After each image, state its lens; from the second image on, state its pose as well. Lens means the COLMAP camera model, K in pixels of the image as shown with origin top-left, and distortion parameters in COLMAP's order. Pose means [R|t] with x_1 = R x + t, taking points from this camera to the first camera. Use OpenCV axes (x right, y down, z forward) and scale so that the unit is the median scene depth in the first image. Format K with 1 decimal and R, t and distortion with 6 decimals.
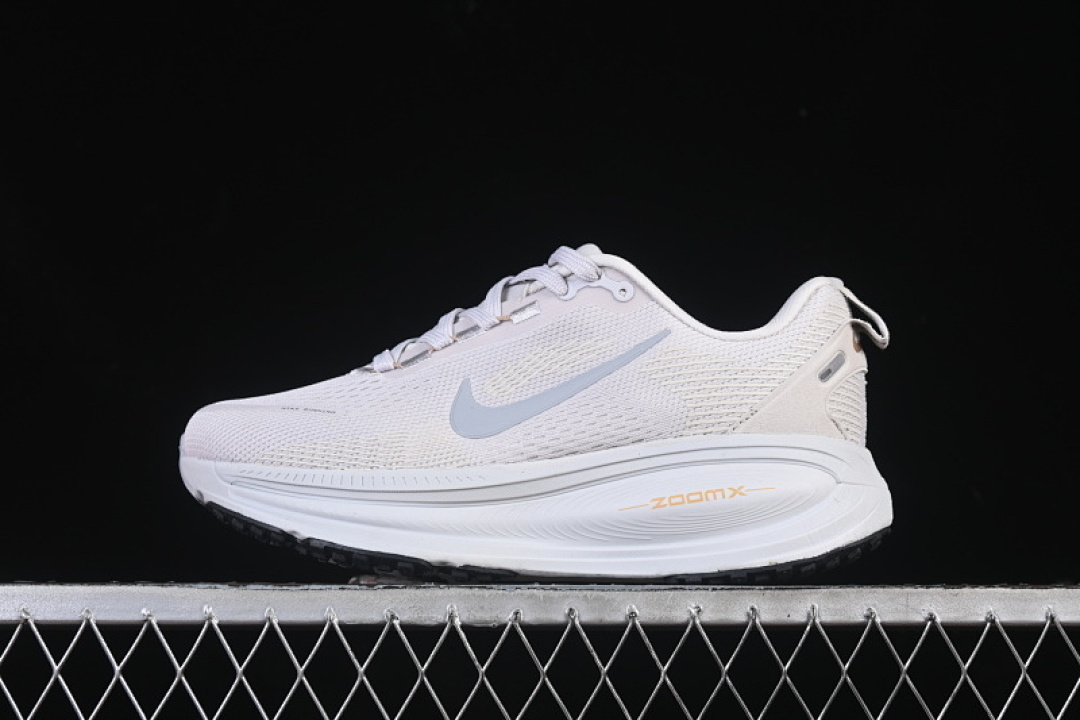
lens RADIAL K [[2320.9, 0, 536.0], [0, 2320.9, 361.6], [0, 0, 1]] dist [-0.006256, 0.000000]
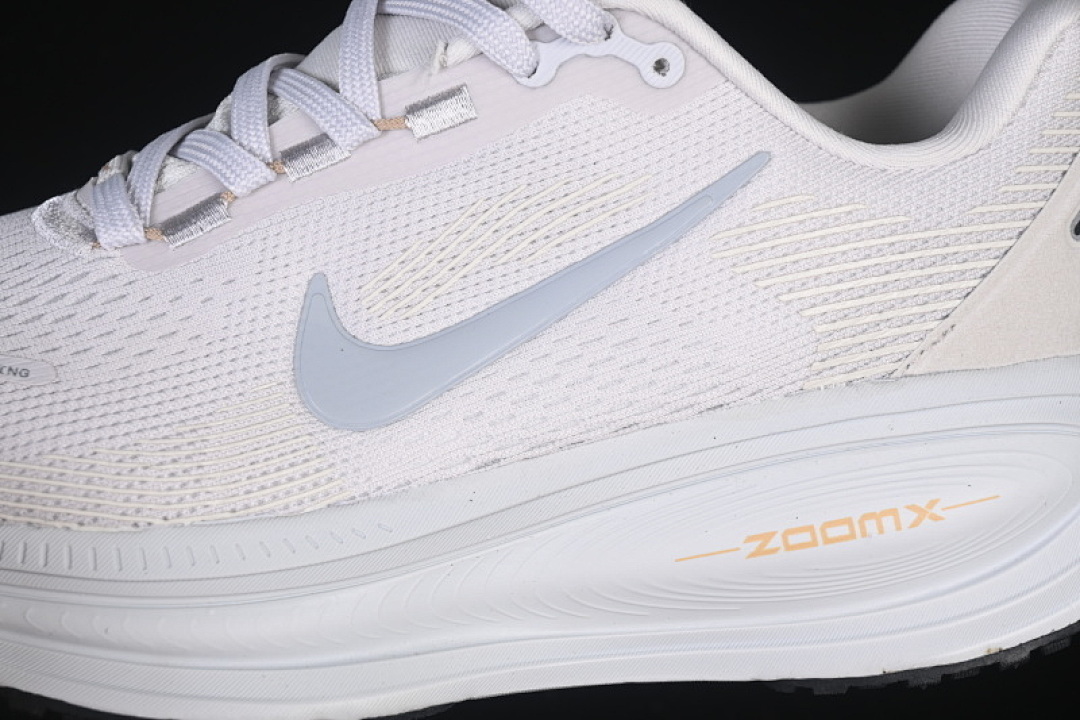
lens RADIAL K [[2320.9, 0, 538.3], [0, 2320.9, 361.4], [0, 0, 1]] dist [-0.006256, 0.000000]
pose [[0.978435, -0.080949, 0.190031, -0.075824], [0.002197, 0.924033, 0.382307, -0.149566], [-0.206542, -0.373645, 0.904284, 0.584399]]
